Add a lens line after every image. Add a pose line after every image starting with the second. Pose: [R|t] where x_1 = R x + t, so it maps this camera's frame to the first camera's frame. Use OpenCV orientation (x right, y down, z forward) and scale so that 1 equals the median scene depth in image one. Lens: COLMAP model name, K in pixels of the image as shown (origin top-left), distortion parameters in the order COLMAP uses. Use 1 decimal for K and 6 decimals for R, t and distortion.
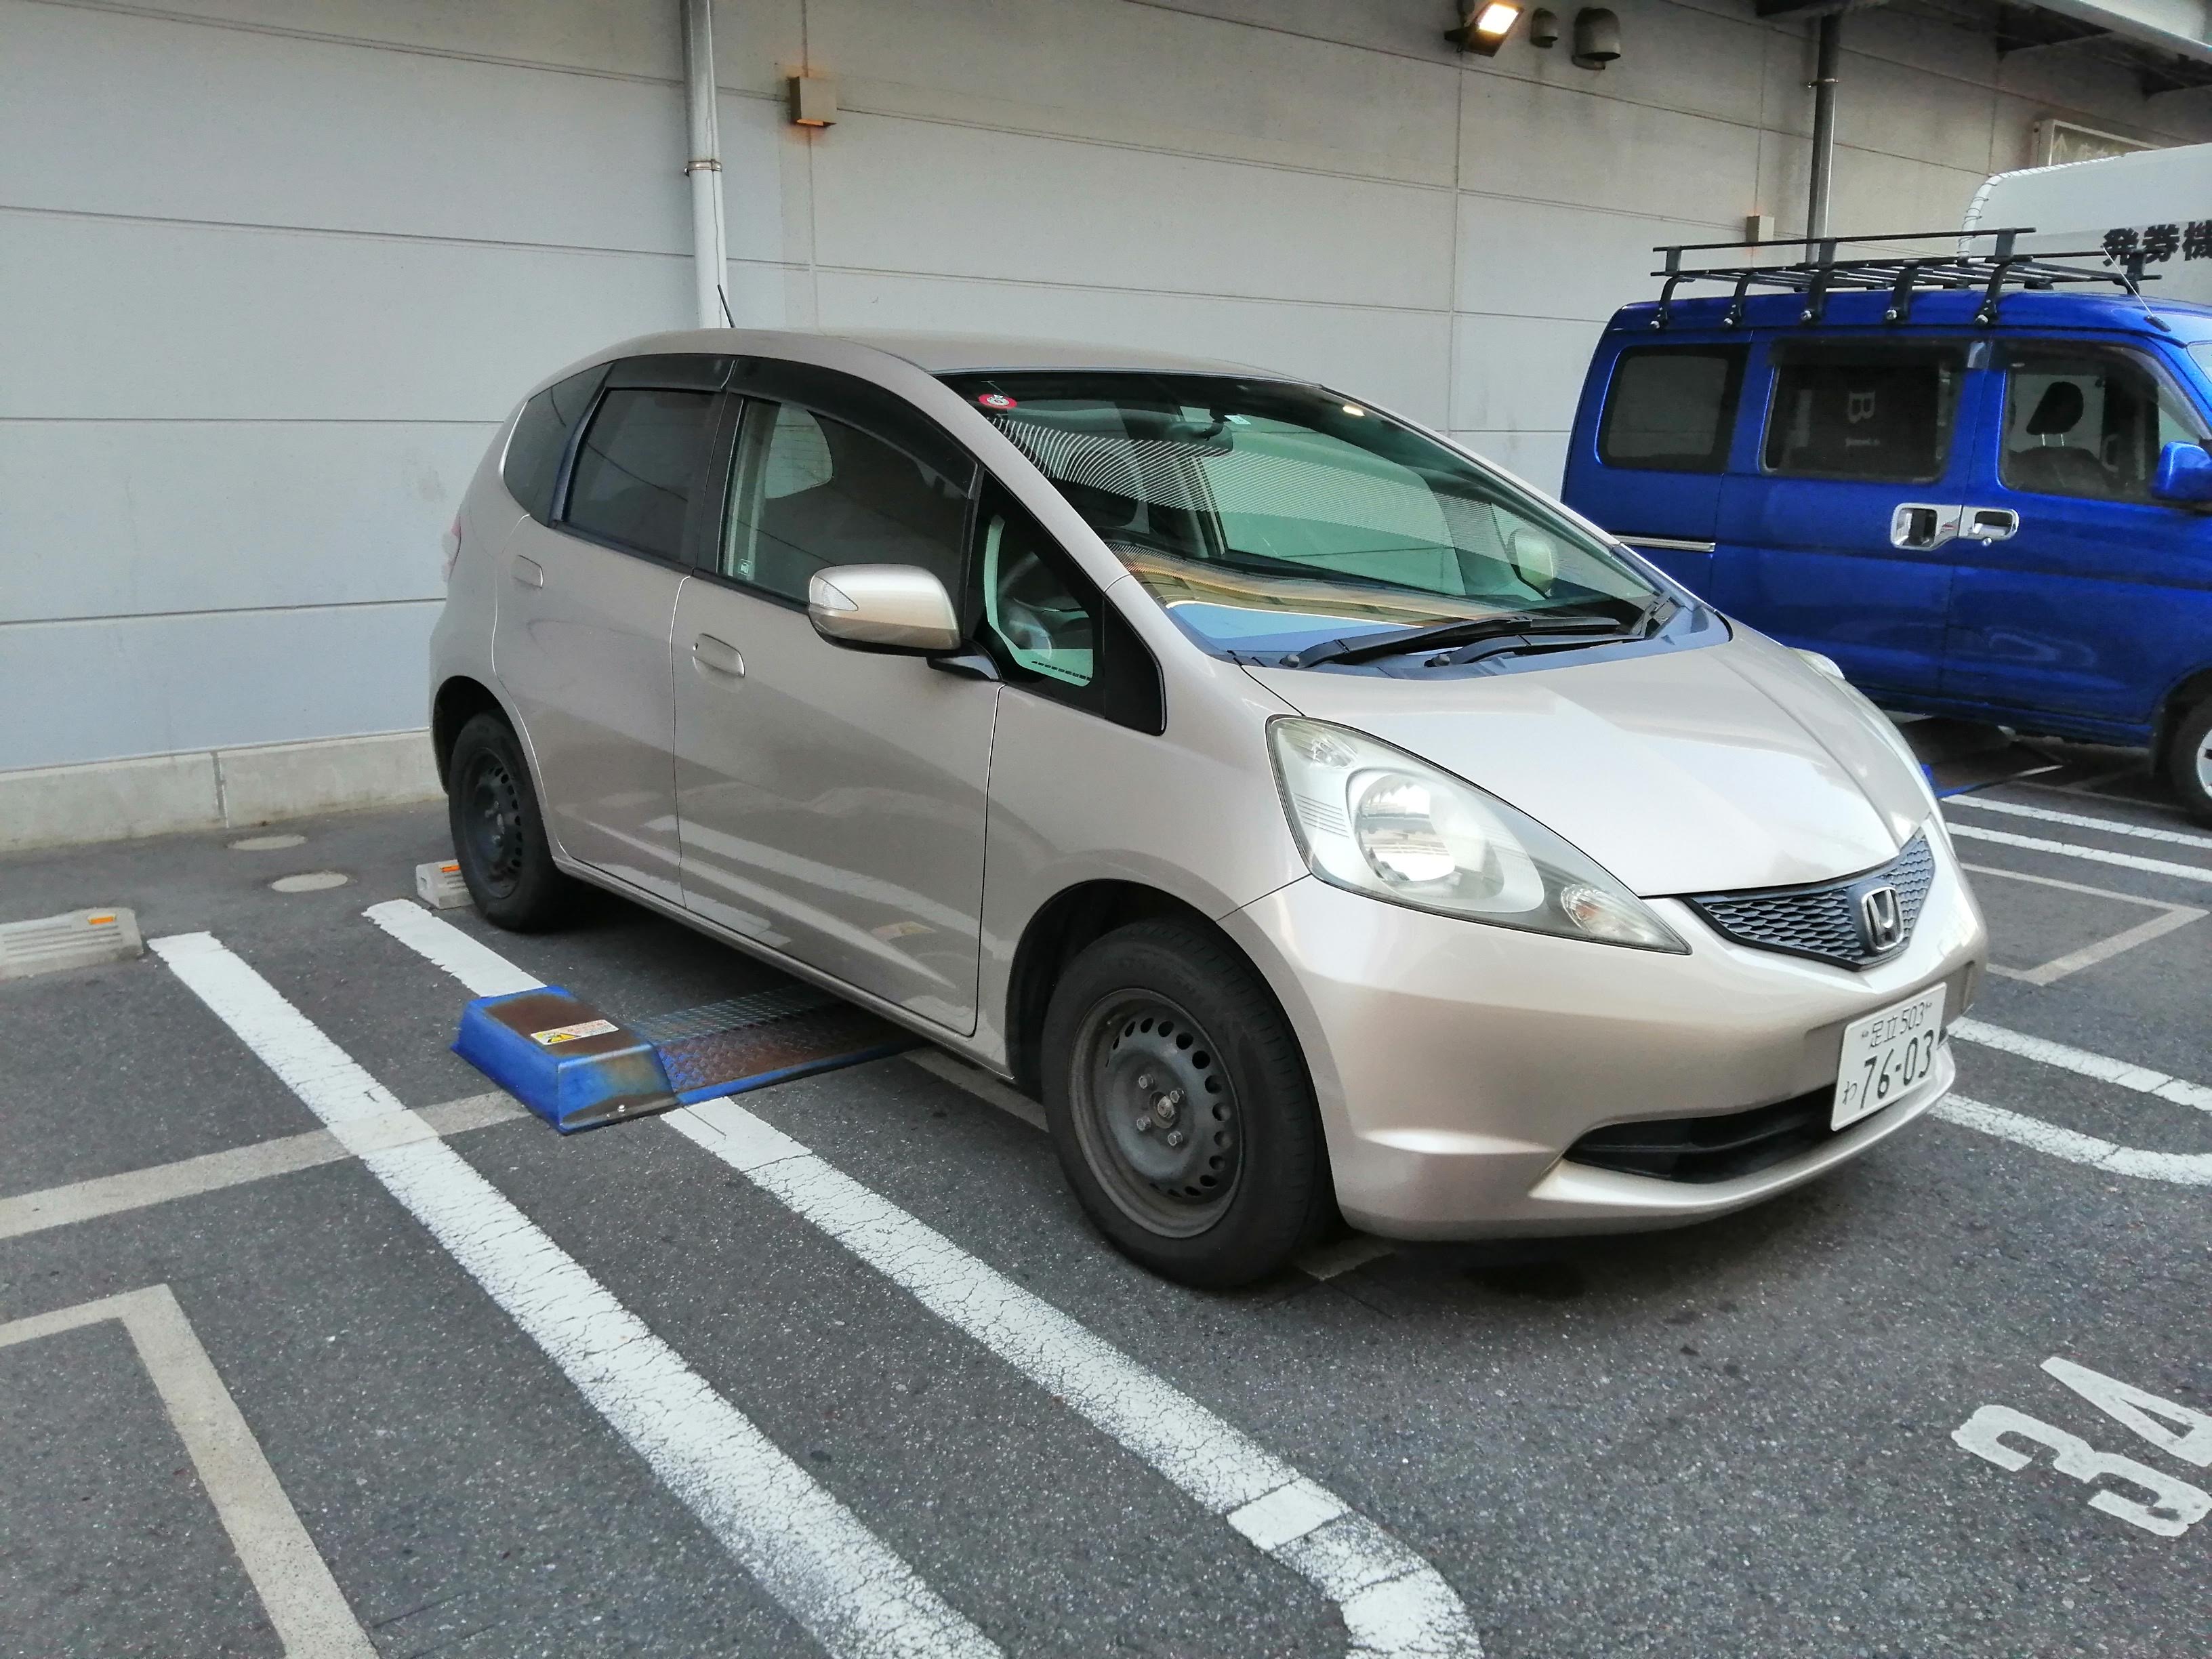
lens RADIAL K [[1802.4, 0, 1111.6], [0, 1802.4, 835.4], [0, 0, 1]] dist [-0.014243, -0.000358]
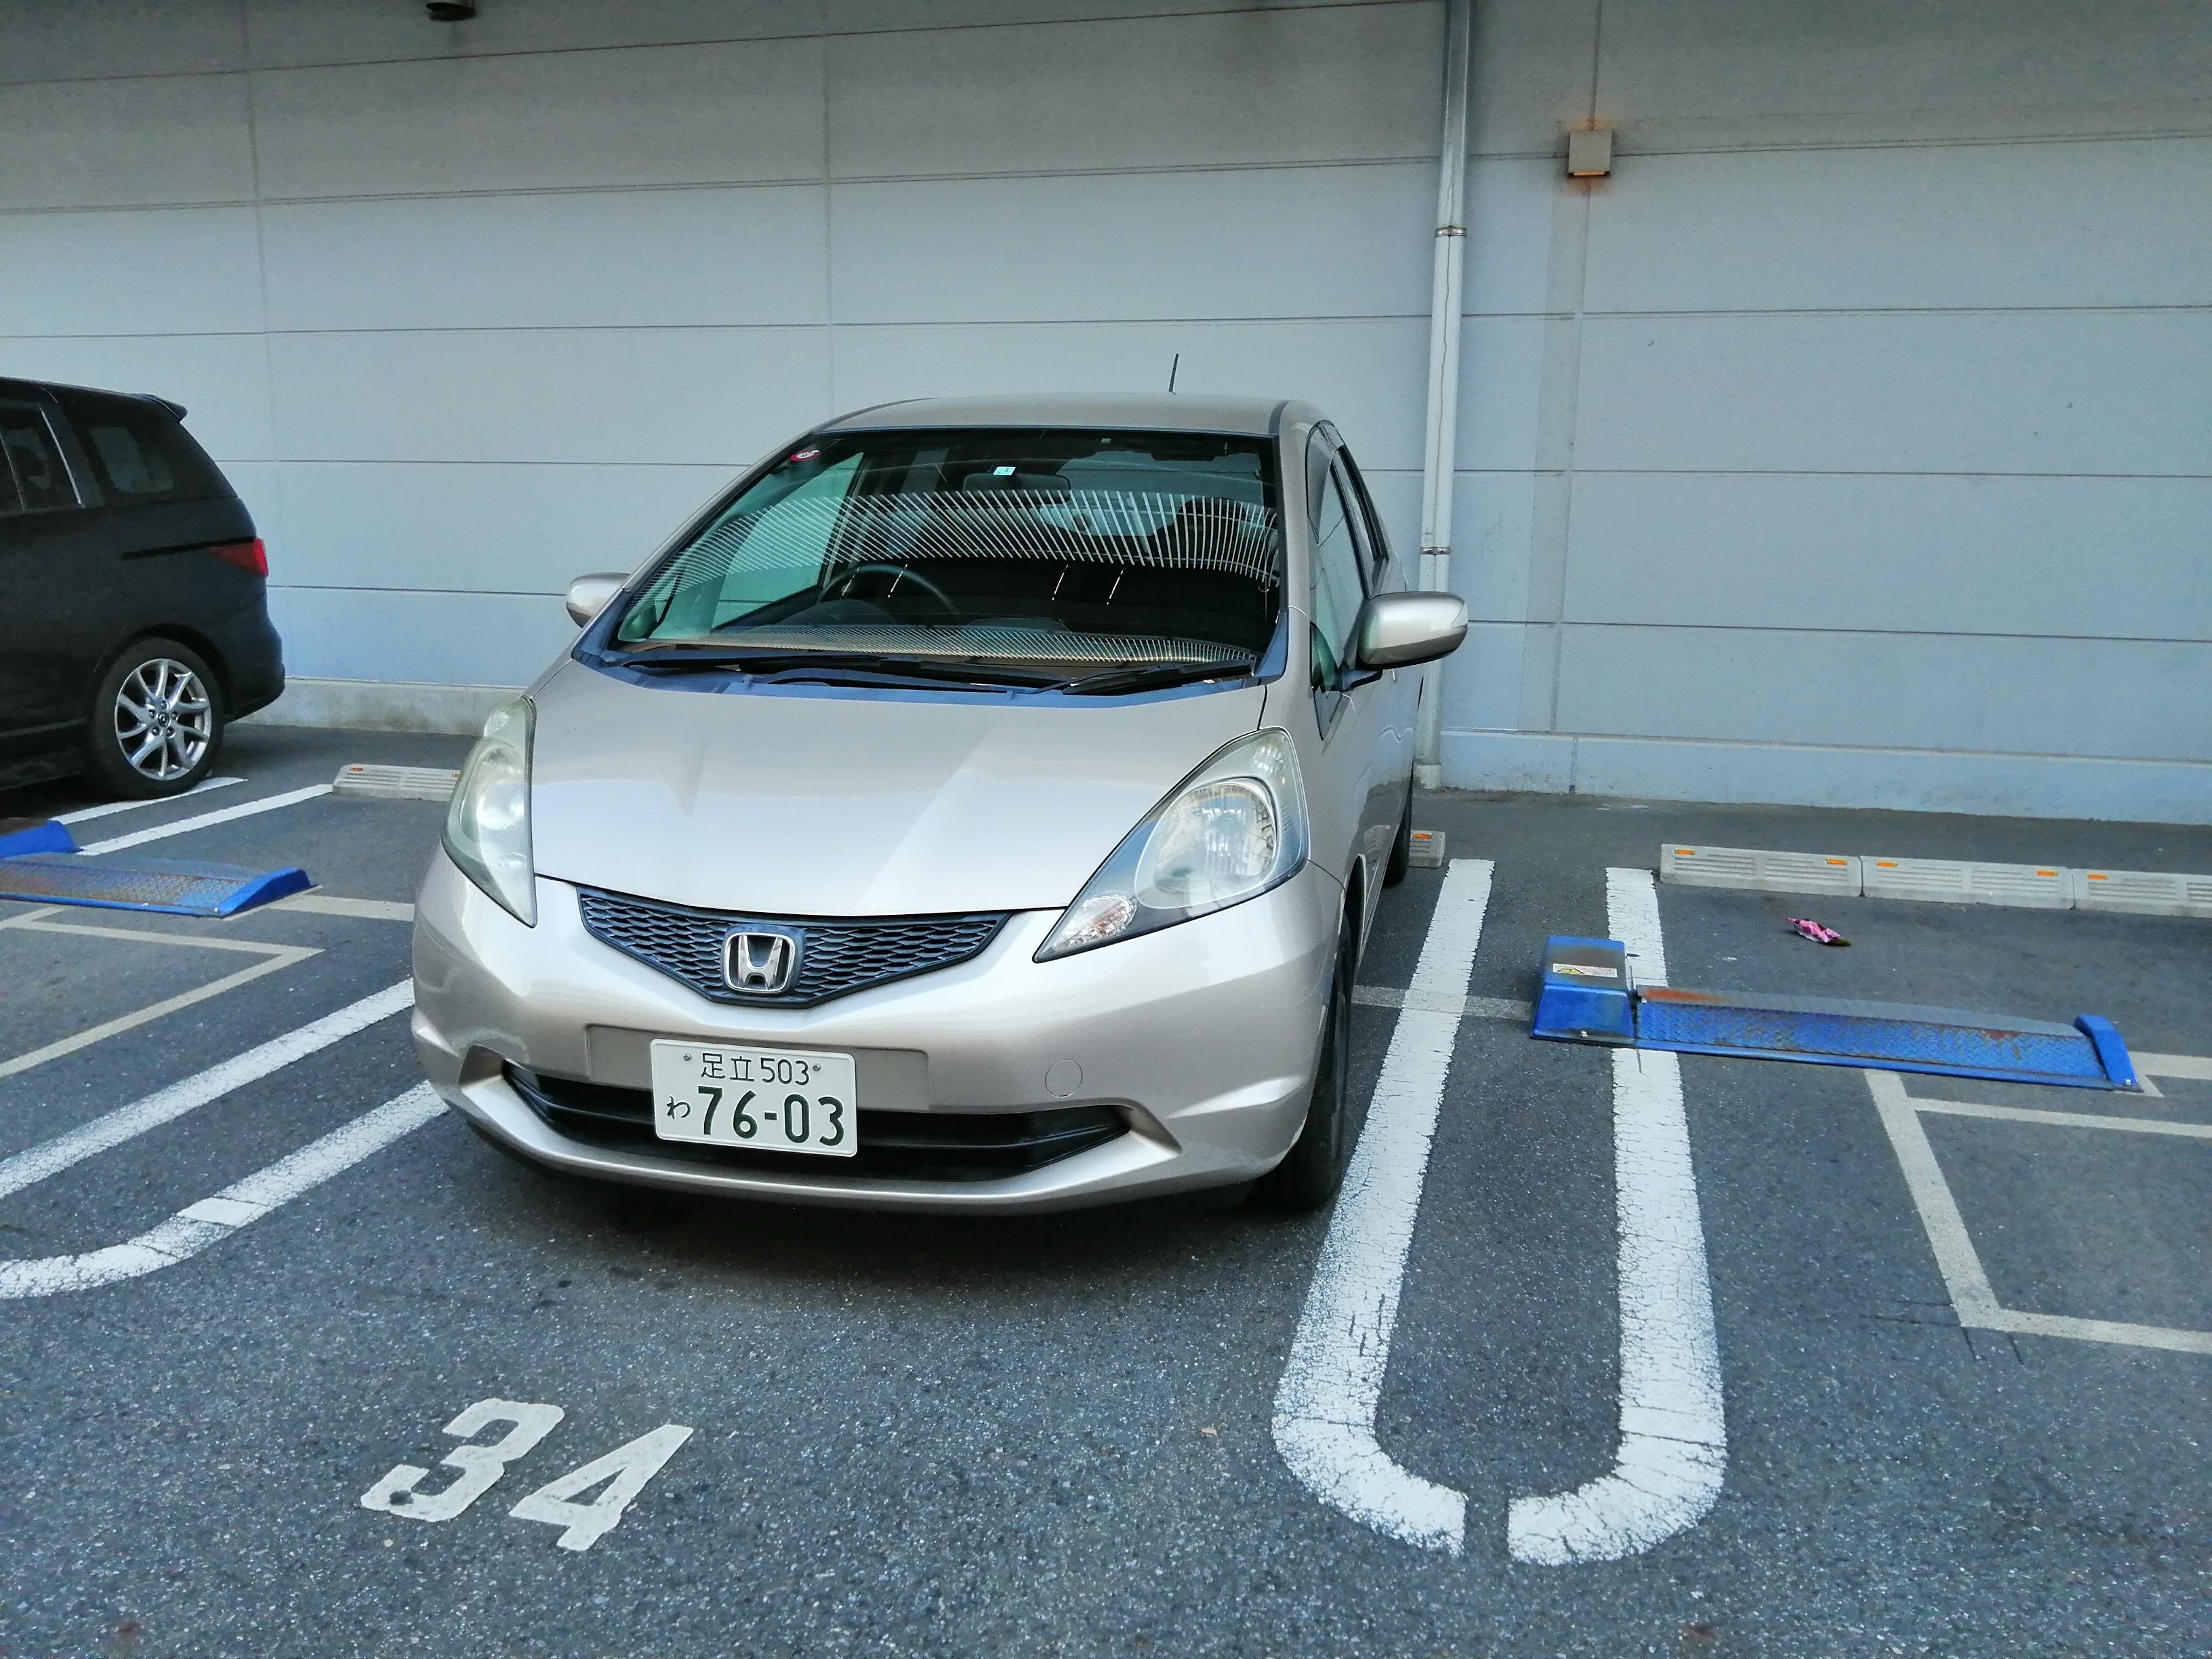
lens RADIAL K [[1802.4, 0, 1106.7], [0, 1802.4, 823.0], [0, 0, 1]] dist [-0.014243, -0.000358]
pose [[0.573067, 0.157134, -0.804303, 1.489744], [-0.180057, 0.981606, 0.063483, -0.144290], [0.799483, 0.108440, 0.590819, 0.609478]]
